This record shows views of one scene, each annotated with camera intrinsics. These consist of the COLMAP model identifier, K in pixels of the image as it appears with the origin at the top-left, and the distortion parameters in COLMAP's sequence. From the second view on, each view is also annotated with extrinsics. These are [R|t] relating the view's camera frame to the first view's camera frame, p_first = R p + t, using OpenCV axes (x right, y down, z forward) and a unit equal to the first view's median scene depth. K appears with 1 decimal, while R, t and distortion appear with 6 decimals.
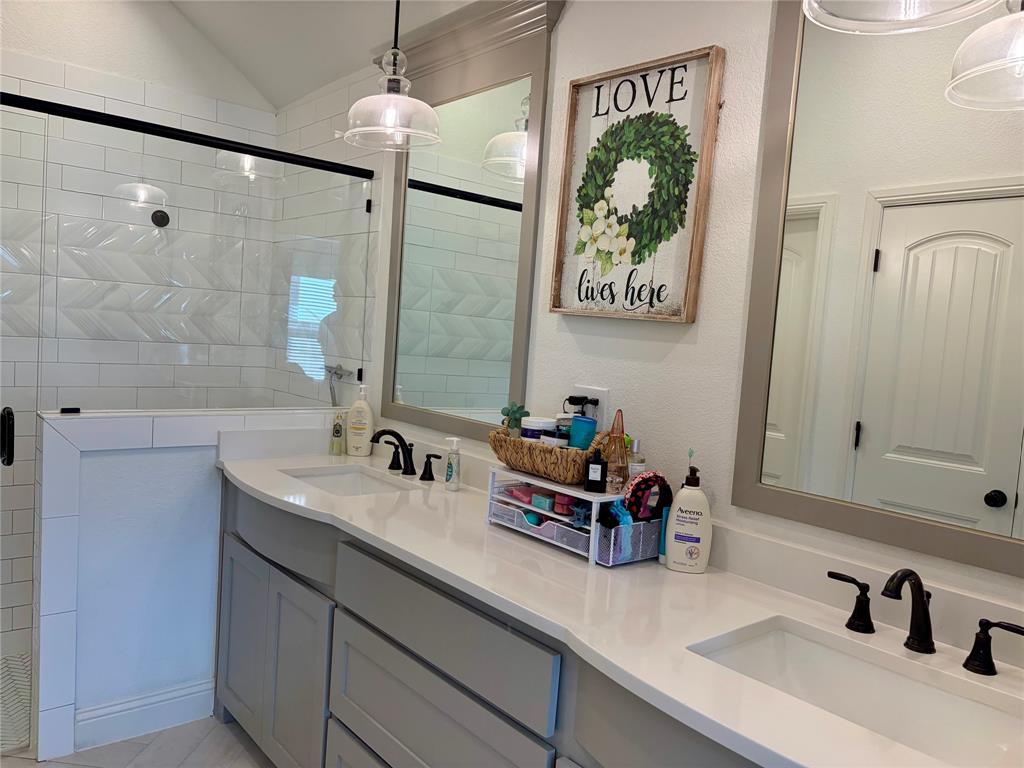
lens RADIAL K [[752.2, 0, 514.7], [0, 752.2, 397.4], [0, 0, 1]] dist [0.005806, -0.044055]
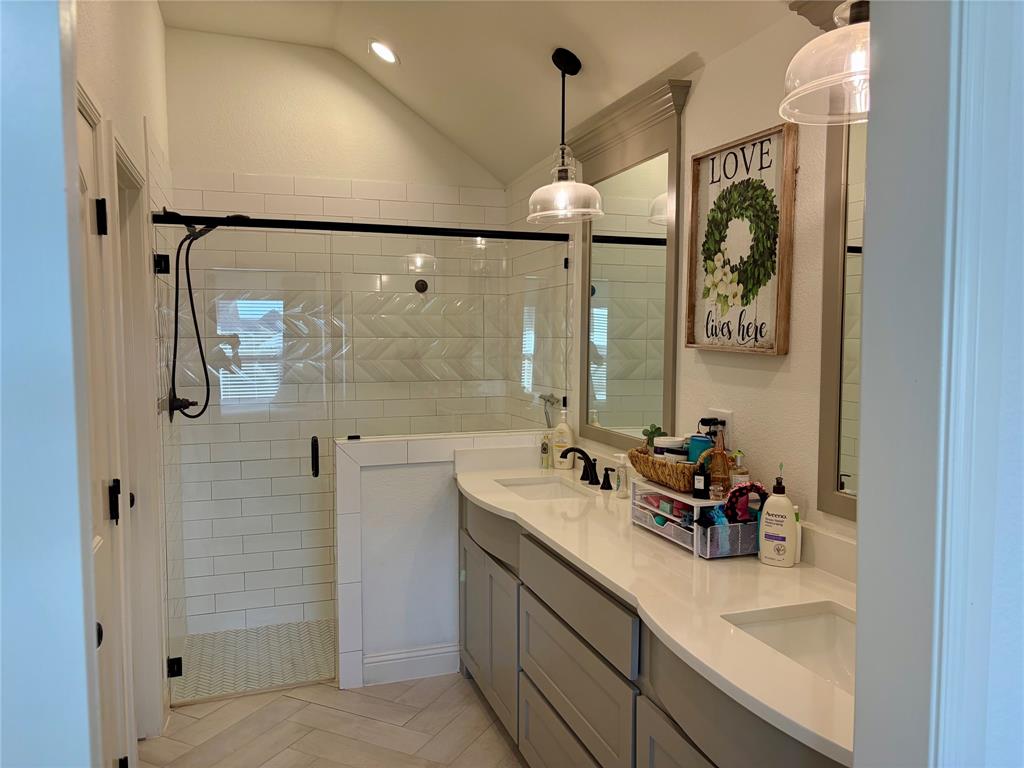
lens RADIAL K [[763.4, 0, 512.0], [0, 763.4, 384.0], [0, 0, 1]] dist [-0.051941, -0.001211]
pose [[0.922920, -0.046751, -0.382144, 0.280033], [0.034778, 0.998665, -0.038181, -0.021878], [0.383419, 0.021948, 0.923314, -0.244360]]
